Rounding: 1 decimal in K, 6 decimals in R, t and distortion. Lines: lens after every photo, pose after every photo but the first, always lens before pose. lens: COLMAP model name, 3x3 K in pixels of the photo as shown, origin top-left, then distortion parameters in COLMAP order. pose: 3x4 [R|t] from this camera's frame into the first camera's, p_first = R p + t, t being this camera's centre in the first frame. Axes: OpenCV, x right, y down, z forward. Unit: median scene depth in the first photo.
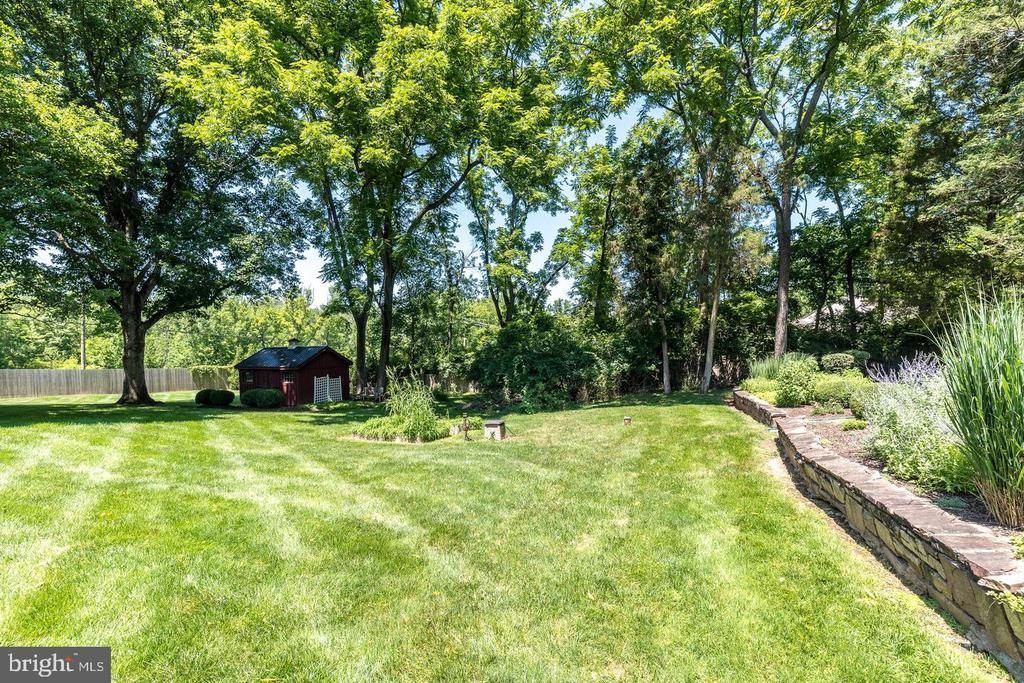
lens RADIAL K [[444.6, 0, 515.8], [0, 444.6, 337.4], [0, 0, 1]] dist [0.005036, -0.000179]
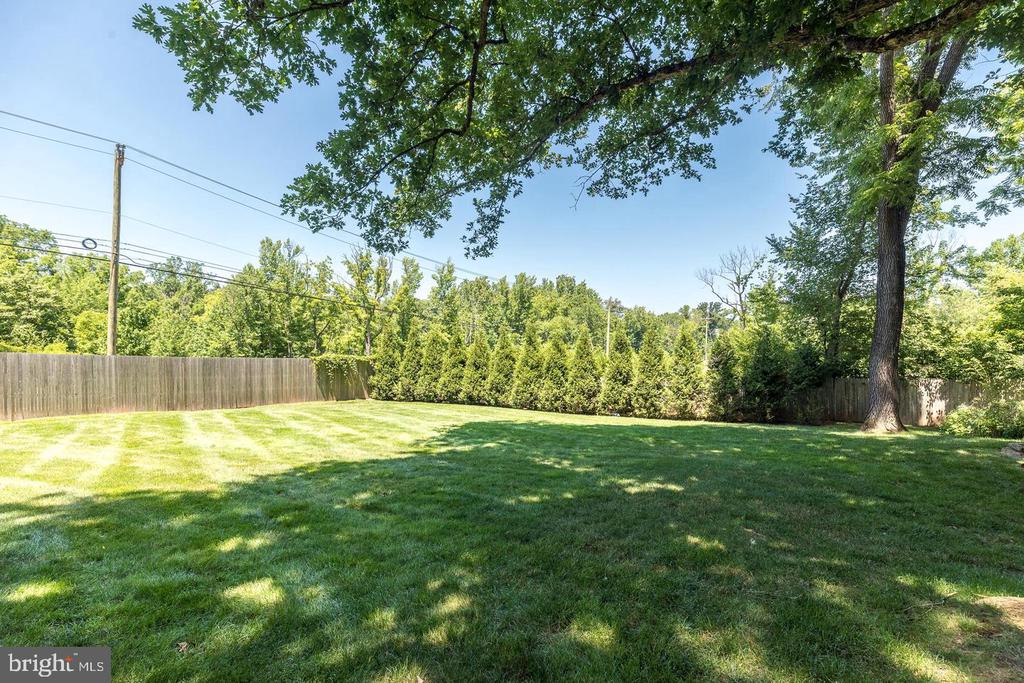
lens RADIAL K [[444.6, 0, 513.9], [0, 444.6, 334.0], [0, 0, 1]] dist [0.005036, -0.000179]
pose [[0.998985, 0.019114, 0.040777, -0.651209], [-0.018675, 0.999764, -0.011120, 0.052754], [-0.040980, 0.010347, 0.999106, 0.591239]]
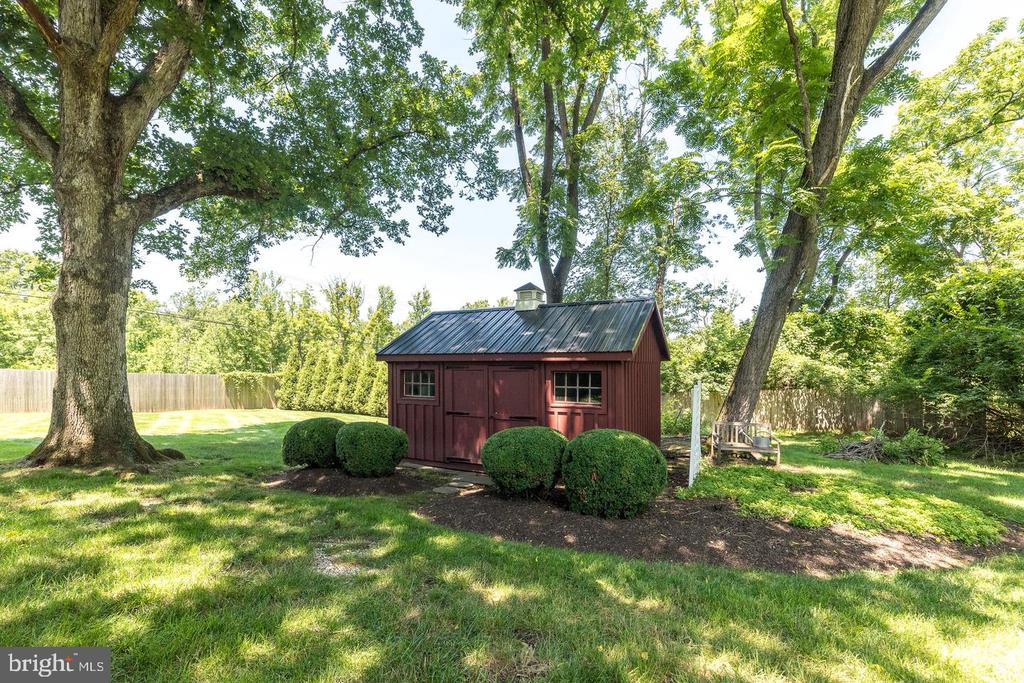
lens RADIAL K [[444.6, 0, 508.3], [0, 444.6, 347.4], [0, 0, 1]] dist [0.005036, -0.000179]
pose [[0.999044, 0.020128, -0.038817, -0.363434], [-0.021231, 0.999377, -0.028207, 0.048756], [0.038225, 0.029004, 0.998848, 0.458487]]
